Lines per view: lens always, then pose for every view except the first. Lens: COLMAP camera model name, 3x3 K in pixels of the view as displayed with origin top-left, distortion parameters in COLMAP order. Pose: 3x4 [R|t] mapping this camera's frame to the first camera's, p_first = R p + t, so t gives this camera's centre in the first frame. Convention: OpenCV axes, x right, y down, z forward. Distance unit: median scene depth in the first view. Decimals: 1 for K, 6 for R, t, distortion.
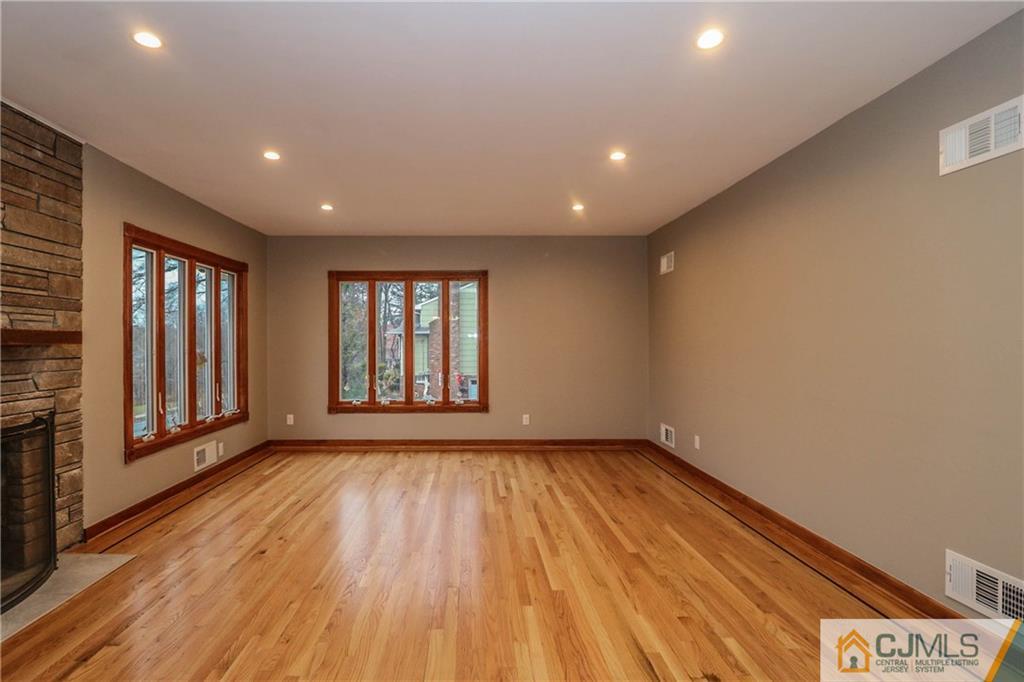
lens RADIAL K [[489.0, 0, 506.7], [0, 489.0, 334.9], [0, 0, 1]] dist [-0.017231, -0.000377]
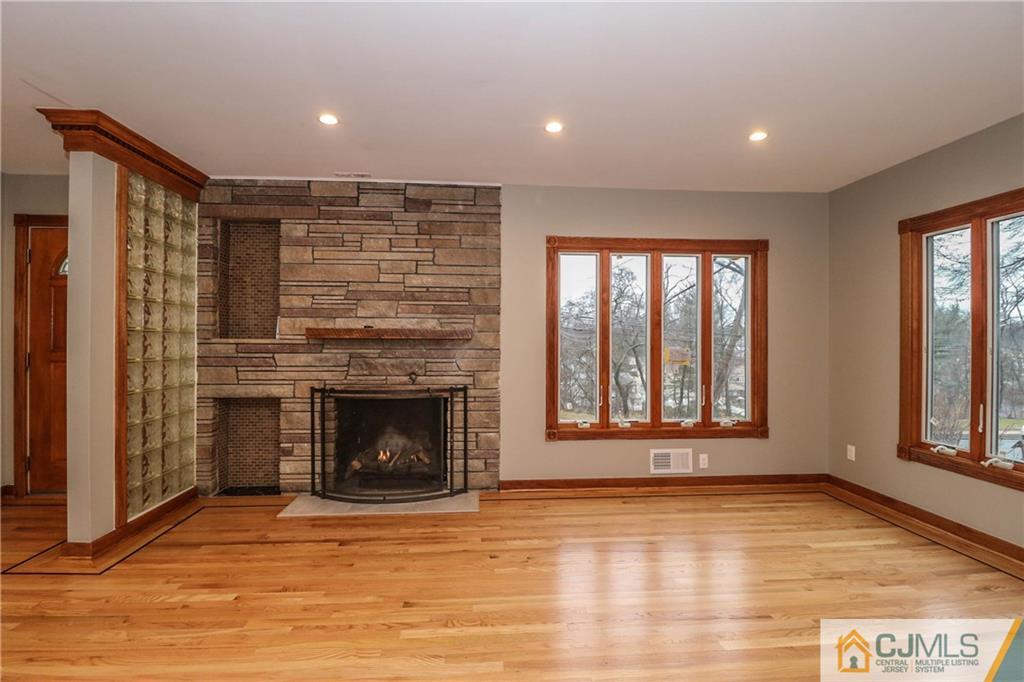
lens RADIAL K [[486.6, 0, 512.0], [0, 486.6, 341.0], [0, 0, 1]] dist [0.000876, -0.010403]
pose [[0.020983, -0.002963, -0.999775, 0.455714], [0.009183, 0.999954, -0.002771, 0.028922], [0.999738, -0.009123, 0.021009, 1.026230]]
